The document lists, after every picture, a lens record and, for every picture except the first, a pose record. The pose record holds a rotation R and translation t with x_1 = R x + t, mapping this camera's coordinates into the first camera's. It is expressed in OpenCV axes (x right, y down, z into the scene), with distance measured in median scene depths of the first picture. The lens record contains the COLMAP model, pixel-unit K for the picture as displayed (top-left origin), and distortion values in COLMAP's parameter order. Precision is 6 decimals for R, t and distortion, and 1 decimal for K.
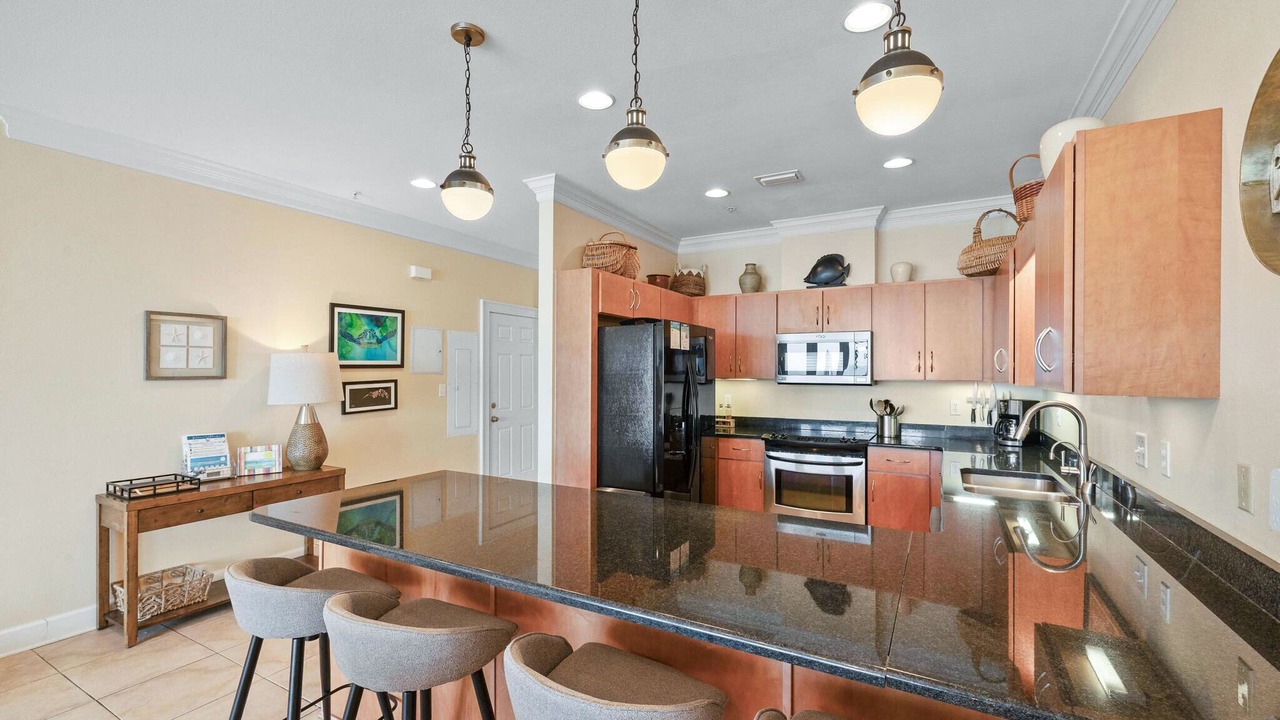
lens RADIAL K [[536.0, 0, 643.4], [0, 536.0, 368.4], [0, 0, 1]] dist [0.003625, -0.000007]
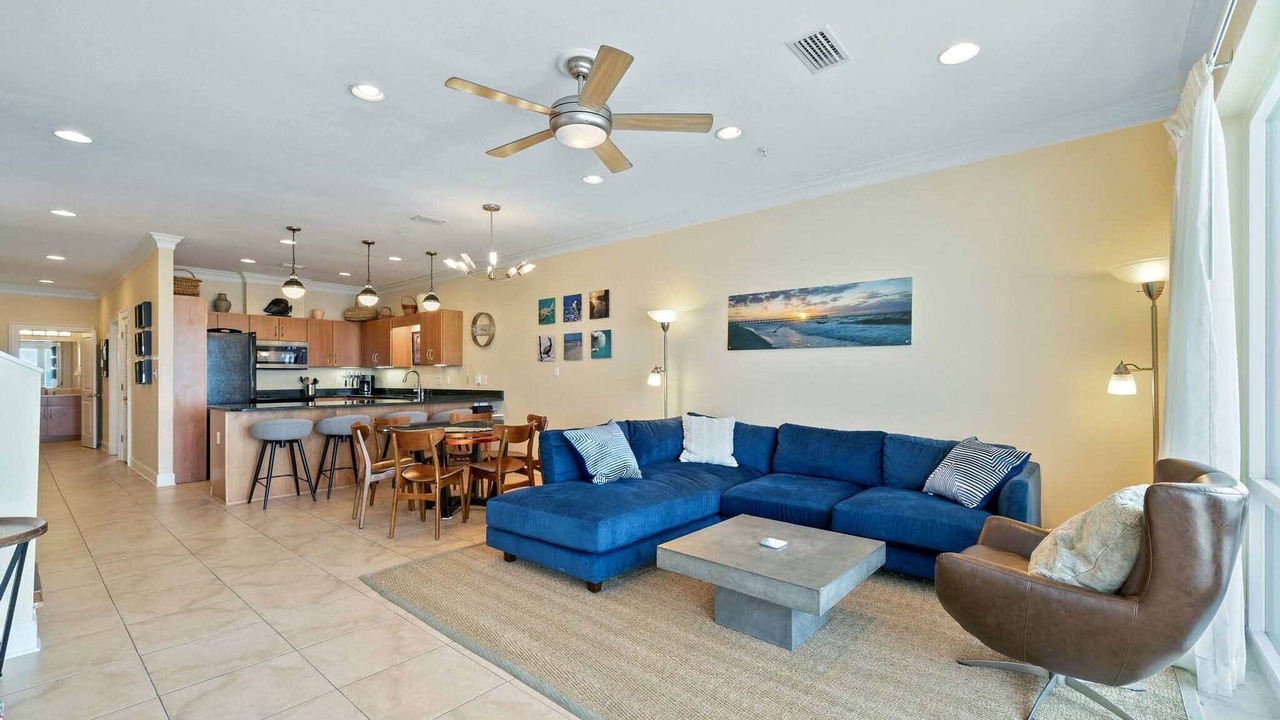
lens RADIAL K [[536.0, 0, 643.6], [0, 536.0, 367.4], [0, 0, 1]] dist [0.003625, -0.000007]
pose [[0.196758, 0.016210, 0.980318, -1.262362], [-0.000838, 0.999866, -0.016365, 0.055105], [-0.980452, 0.002398, 0.196745, -0.610622]]
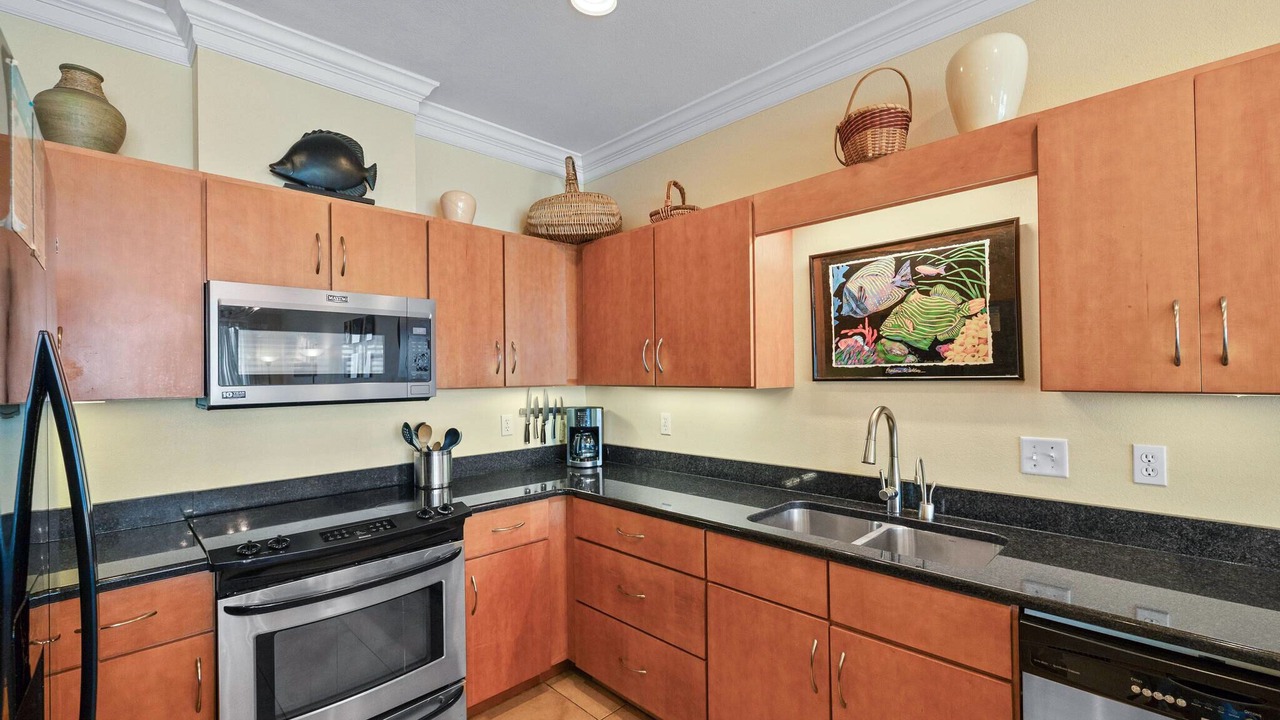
lens RADIAL K [[536.0, 0, 638.6], [0, 536.0, 367.6], [0, 0, 1]] dist [0.003625, -0.000007]
pose [[0.281654, 0.006717, 0.959493, -0.038051], [0.008272, 0.999921, -0.009429, 0.006102], [-0.959480, 0.010592, 0.281576, 0.628800]]
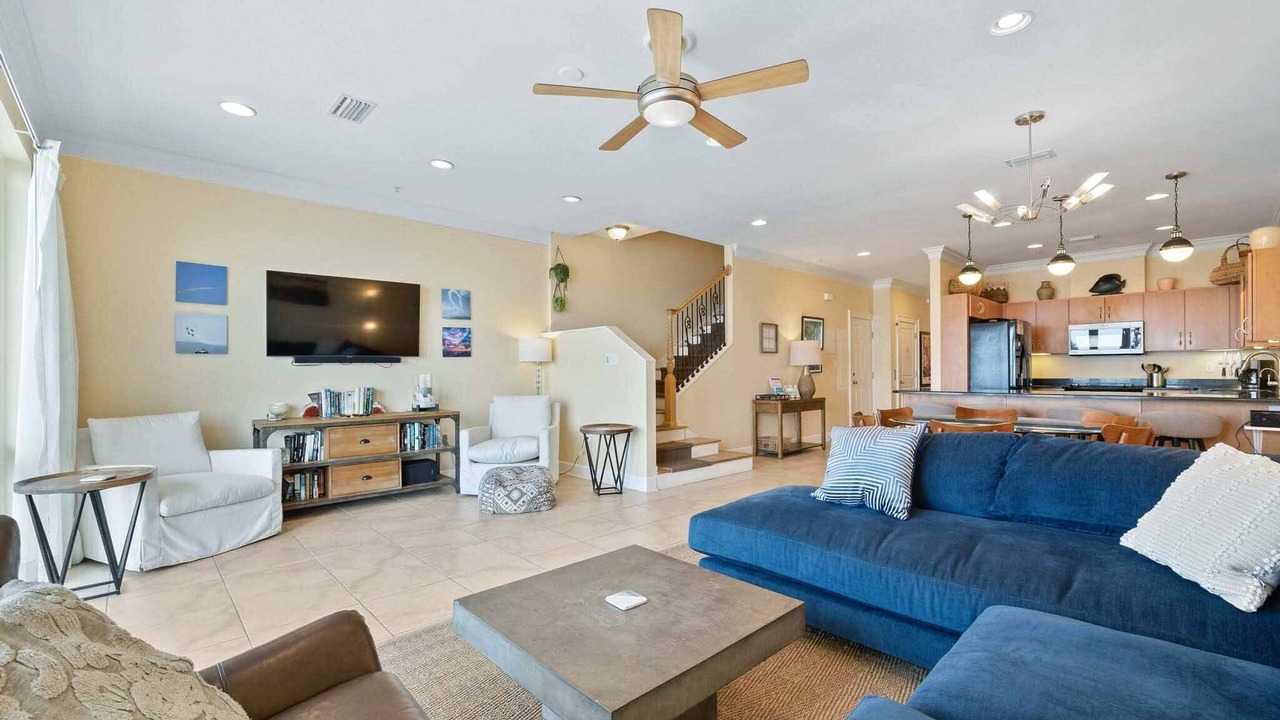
lens RADIAL K [[536.0, 0, 639.5], [0, 536.0, 368.4], [0, 0, 1]] dist [0.003625, -0.000007]
pose [[0.953845, -0.007443, -0.300206, -0.537169], [0.006729, 0.999972, -0.003414, 0.068792], [0.300222, 0.001236, 0.953868, -1.002178]]
